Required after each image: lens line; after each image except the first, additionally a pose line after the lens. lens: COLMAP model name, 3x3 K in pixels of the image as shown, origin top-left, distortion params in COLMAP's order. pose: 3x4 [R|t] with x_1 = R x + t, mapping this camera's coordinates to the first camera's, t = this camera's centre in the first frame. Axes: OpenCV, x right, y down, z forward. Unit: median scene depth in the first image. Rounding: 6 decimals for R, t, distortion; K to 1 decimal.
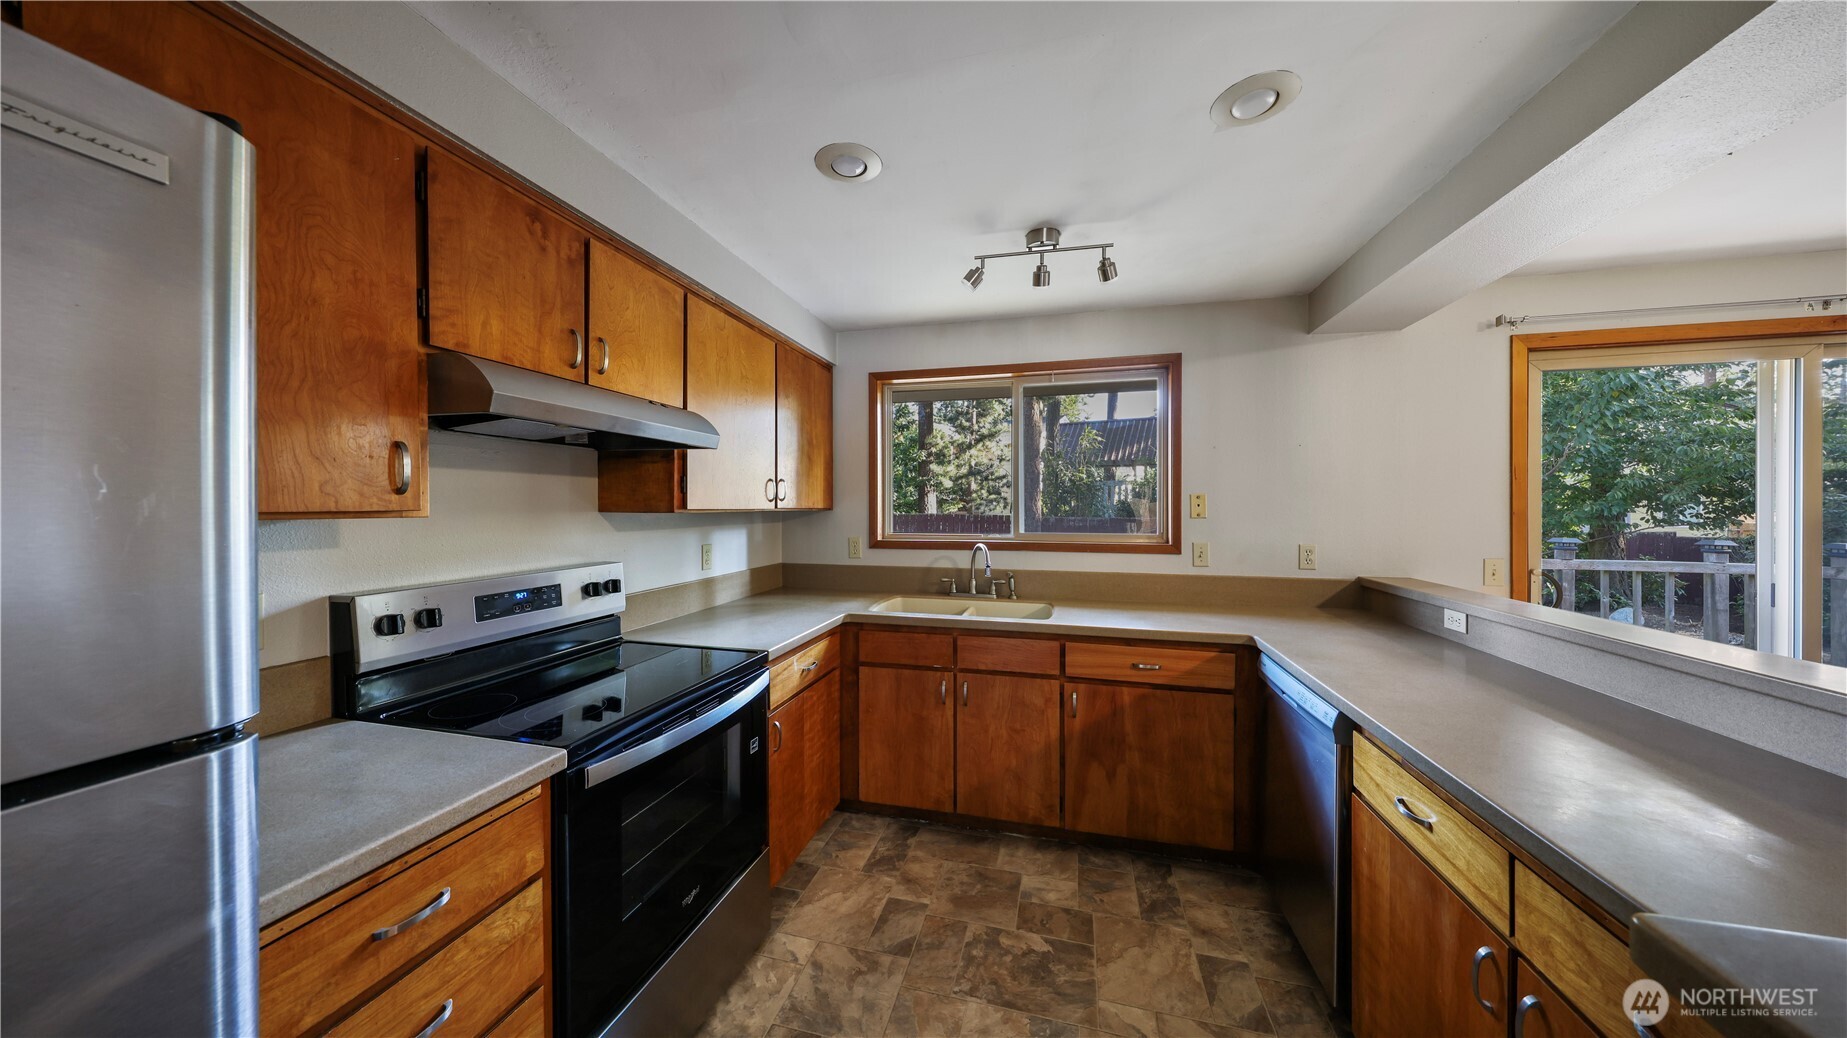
lens RADIAL K [[570.6, 0, 922.3], [0, 570.6, 511.2], [0, 0, 1]] dist [0.001971, 0.000416]
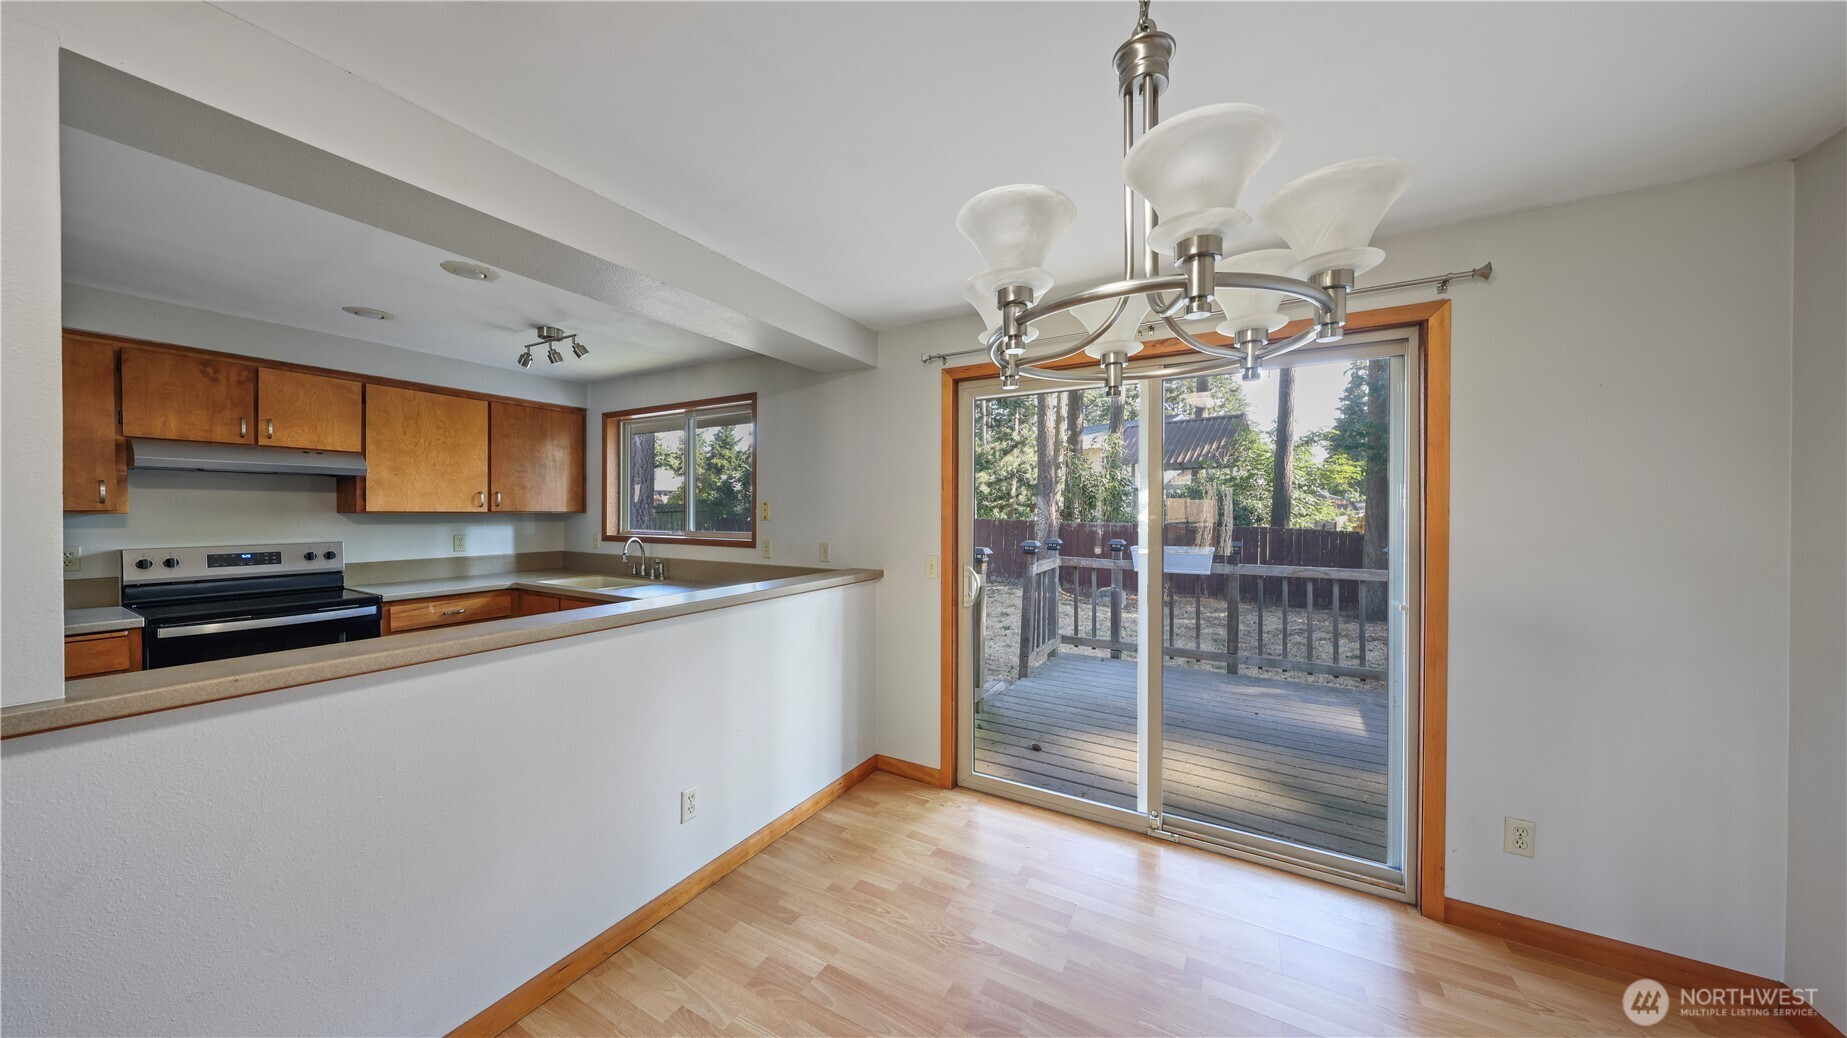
lens RADIAL K [[570.6, 0, 919.4], [0, 570.6, 516.8], [0, 0, 1]] dist [0.001971, 0.000416]
pose [[0.966656, 0.004348, -0.256041, 1.388426], [-0.004142, 0.999991, 0.001347, 0.003297], [0.256045, -0.000242, 0.966665, -0.187170]]
